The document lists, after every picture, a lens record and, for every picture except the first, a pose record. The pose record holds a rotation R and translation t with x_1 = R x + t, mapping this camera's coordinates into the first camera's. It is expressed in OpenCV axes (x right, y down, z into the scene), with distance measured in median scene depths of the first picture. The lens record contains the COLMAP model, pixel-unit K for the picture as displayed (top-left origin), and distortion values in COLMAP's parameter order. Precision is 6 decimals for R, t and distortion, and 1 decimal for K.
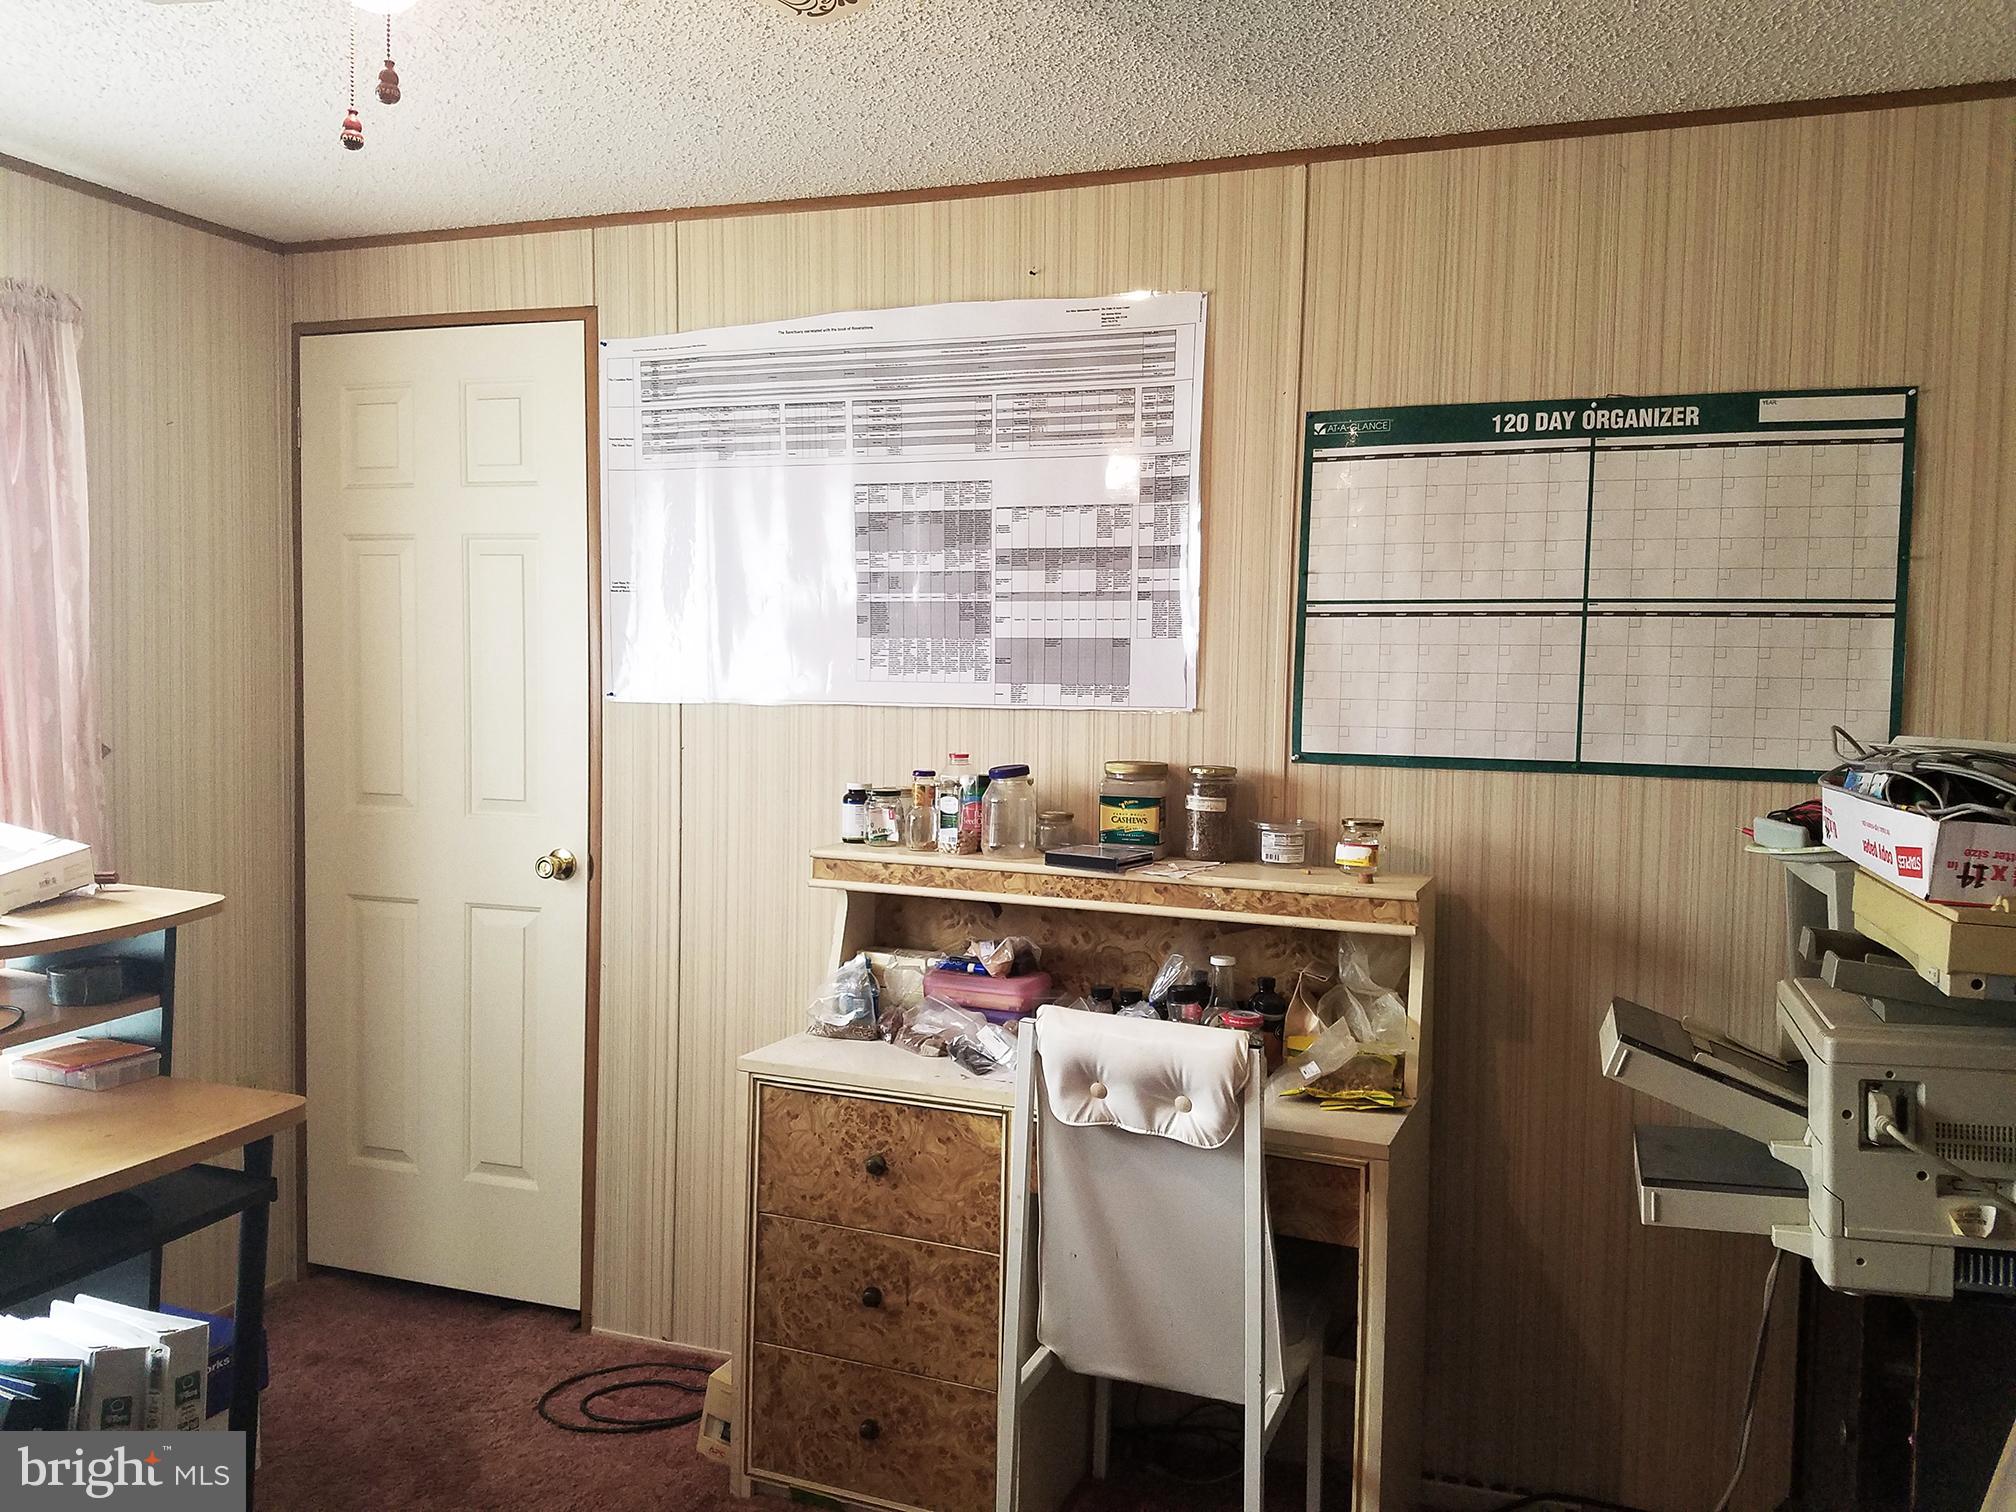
lens RADIAL K [[1496.9, 0, 1004.1], [0, 1496.9, 770.2], [0, 0, 1]] dist [0.202525, -0.338610]
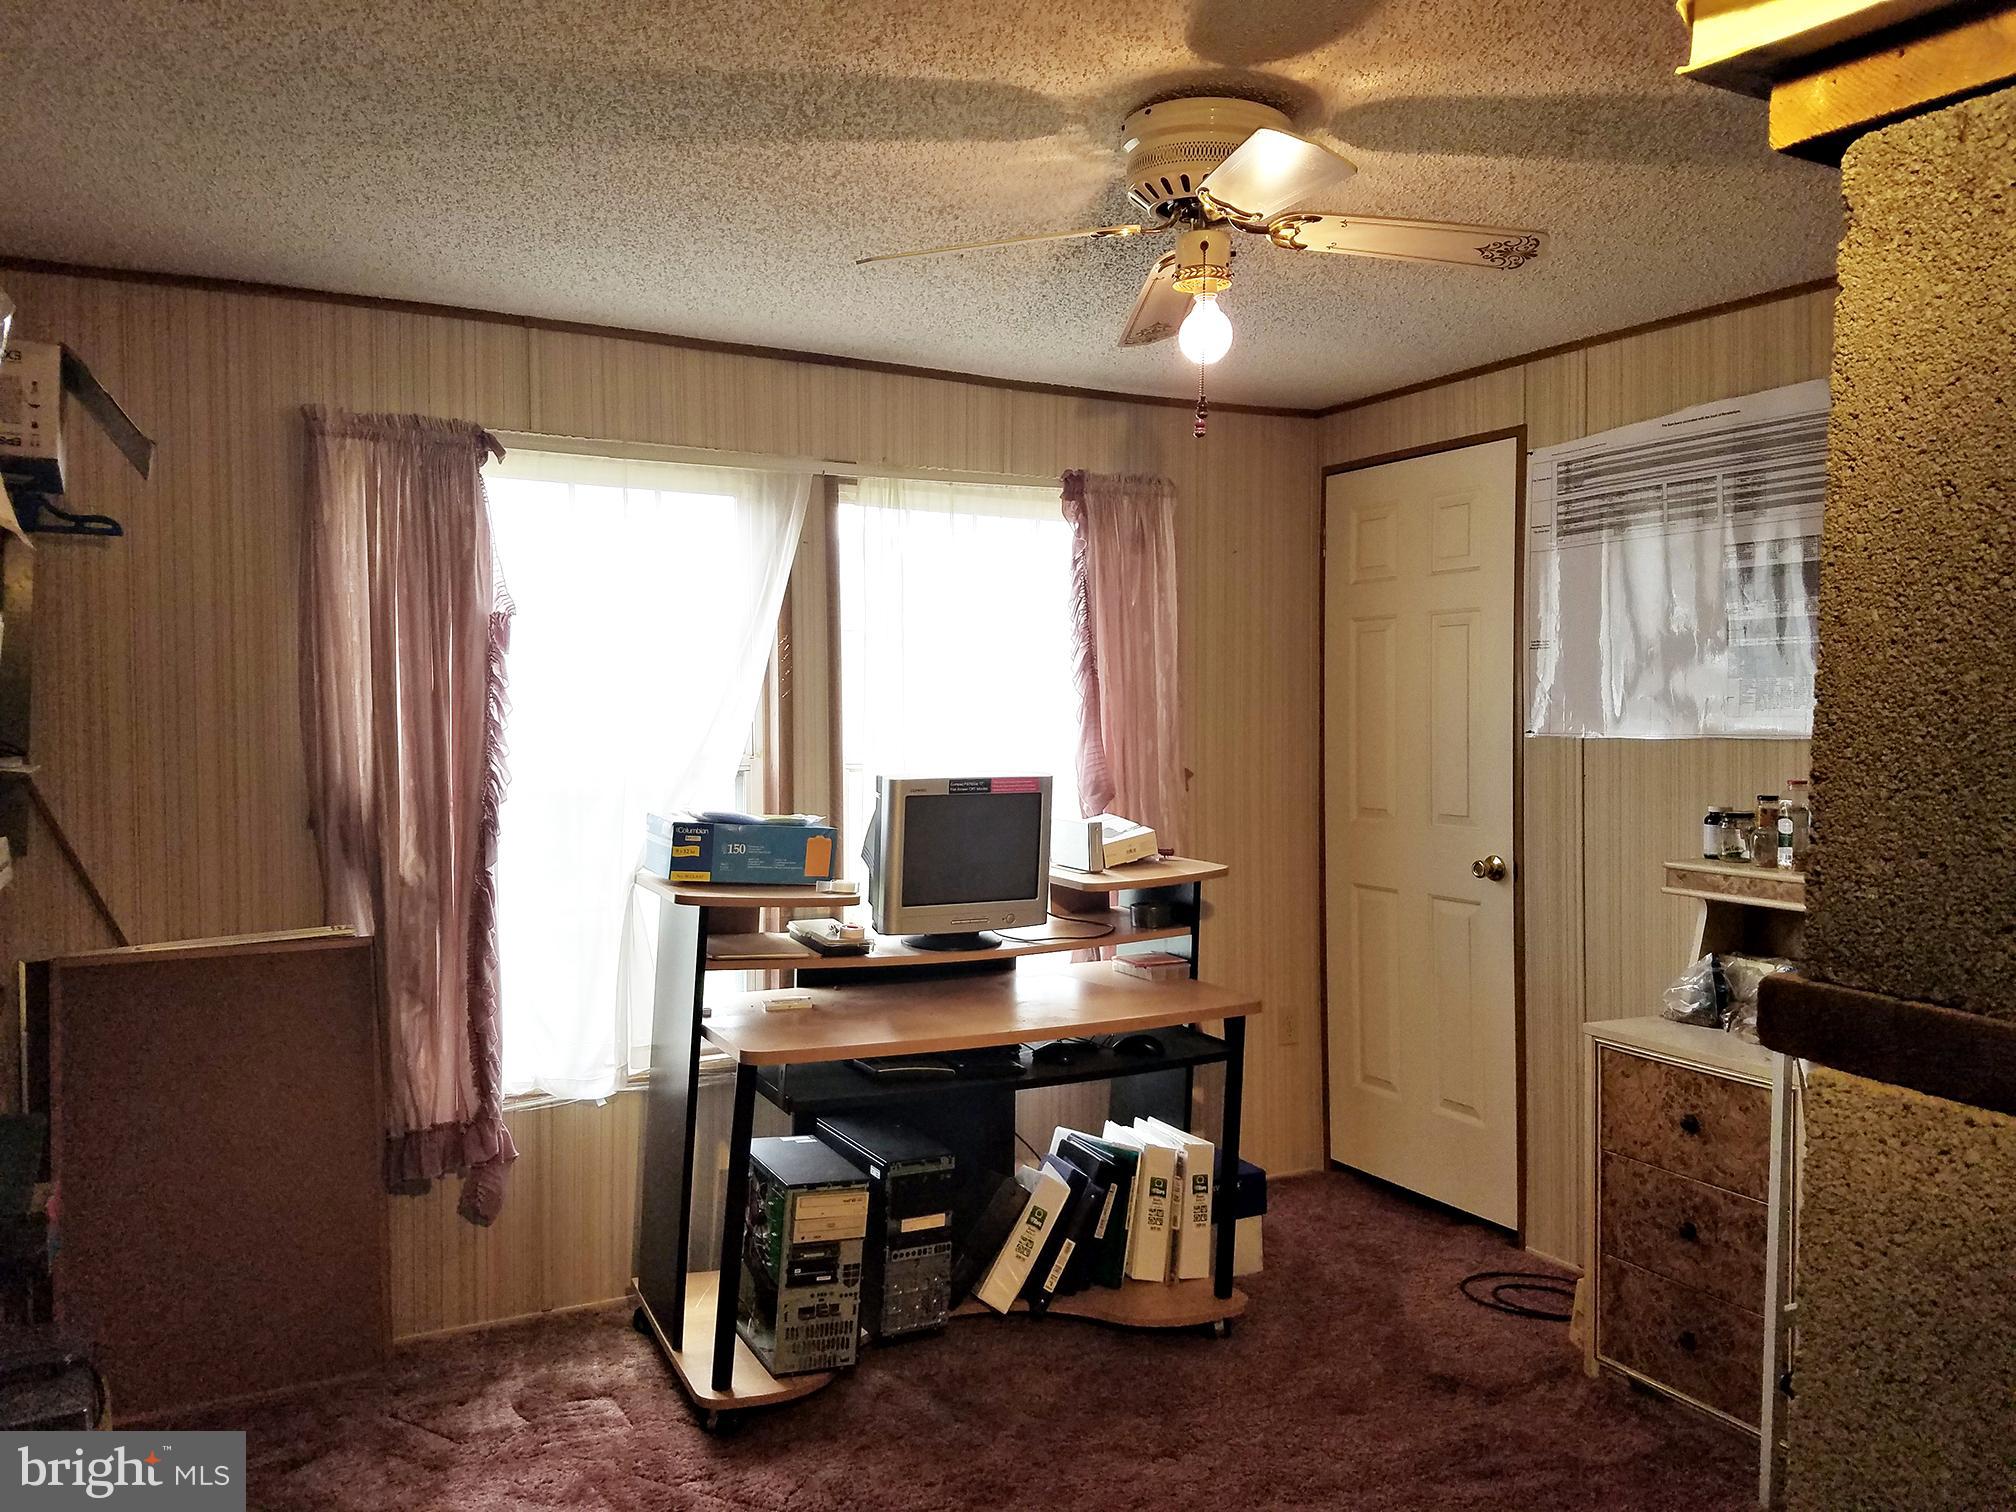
lens RADIAL K [[1496.9, 0, 1004.1], [0, 1496.9, 770.2], [0, 0, 1]] dist [0.202525, -0.338610]
pose [[0.747418, 0.001438, -0.664353, 0.285391], [-0.015804, 0.999753, -0.015616, 0.008108], [0.664167, 0.022171, 0.747256, -0.246853]]
